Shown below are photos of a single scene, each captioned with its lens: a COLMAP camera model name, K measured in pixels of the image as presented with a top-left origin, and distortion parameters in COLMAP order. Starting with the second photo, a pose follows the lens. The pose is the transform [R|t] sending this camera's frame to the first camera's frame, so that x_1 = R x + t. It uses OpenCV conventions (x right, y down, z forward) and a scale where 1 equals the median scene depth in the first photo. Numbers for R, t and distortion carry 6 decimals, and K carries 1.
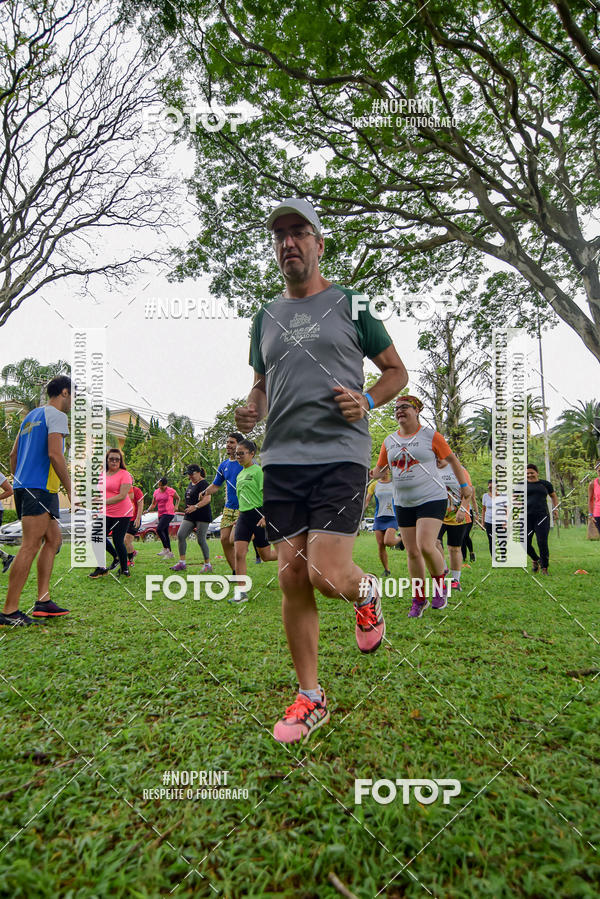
lens RADIAL K [[512.6, 0, 301.2], [0, 512.6, 454.0], [0, 0, 1]] dist [-0.002706, -0.011688]
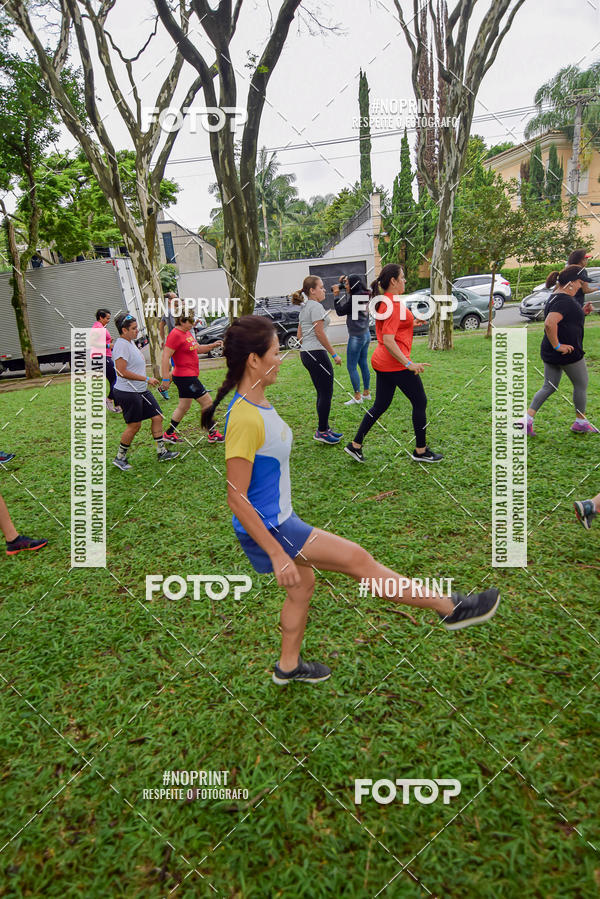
lens RADIAL K [[512.6, 0, 301.8], [0, 512.6, 453.2], [0, 0, 1]] dist [-0.002706, -0.011688]
pose [[0.559823, 0.198537, -0.804476, 0.013116], [0.211836, 0.904317, 0.370590, -0.042467], [0.801077, -0.377881, 0.464200, 0.112482]]
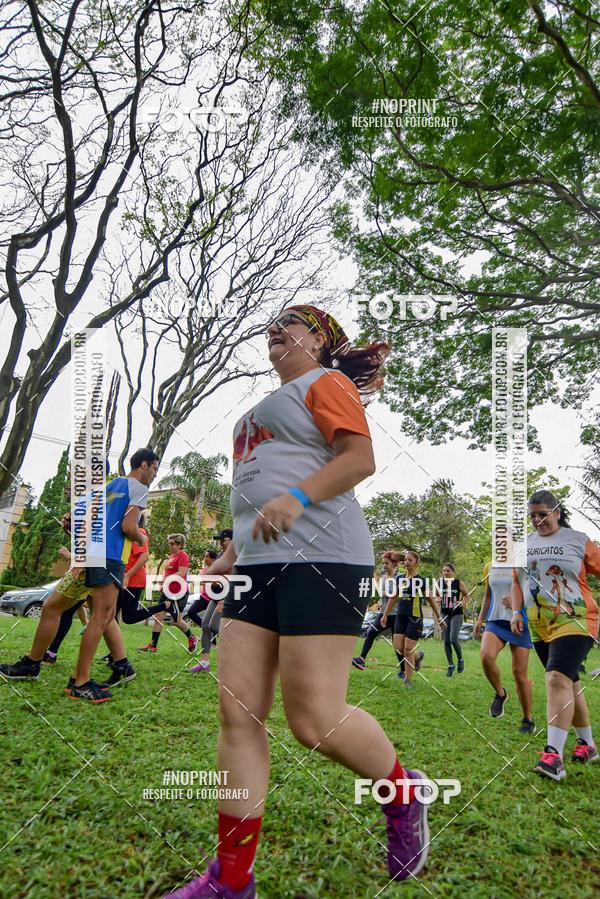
lens RADIAL K [[512.6, 0, 300.8], [0, 512.6, 454.3], [0, 0, 1]] dist [-0.002706, -0.011688]
pose [[0.964483, 0.006783, -0.264059, -0.028822], [-0.054544, 0.983240, -0.173965, 0.001662], [0.258453, 0.182189, 0.948688, 0.006626]]
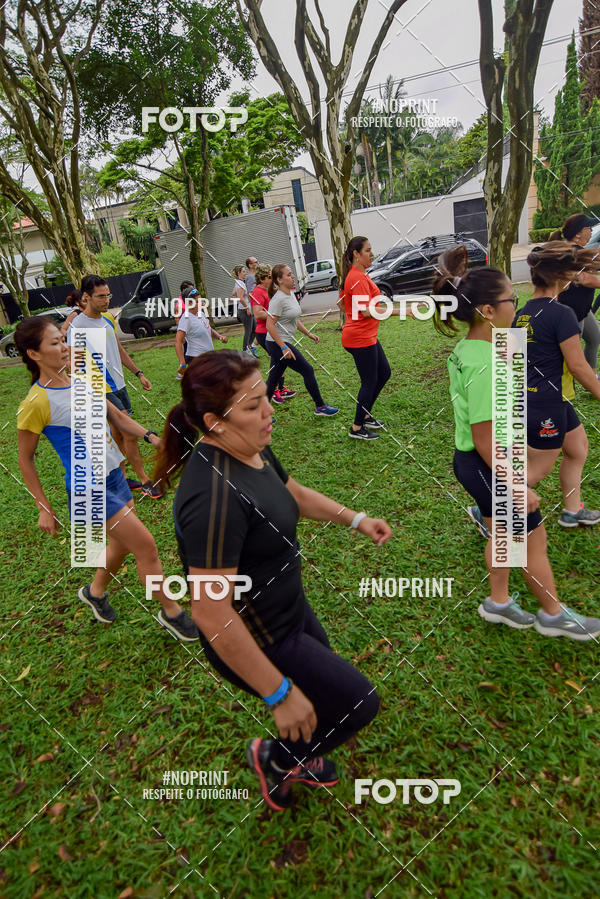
lens RADIAL K [[512.6, 0, 299.2], [0, 512.6, 453.2], [0, 0, 1]] dist [-0.002706, -0.011688]
pose [[0.384911, 0.278283, -0.880001, -0.038825], [0.283780, 0.871591, 0.399748, -0.060895], [0.878244, -0.403594, 0.256514, 0.017417]]
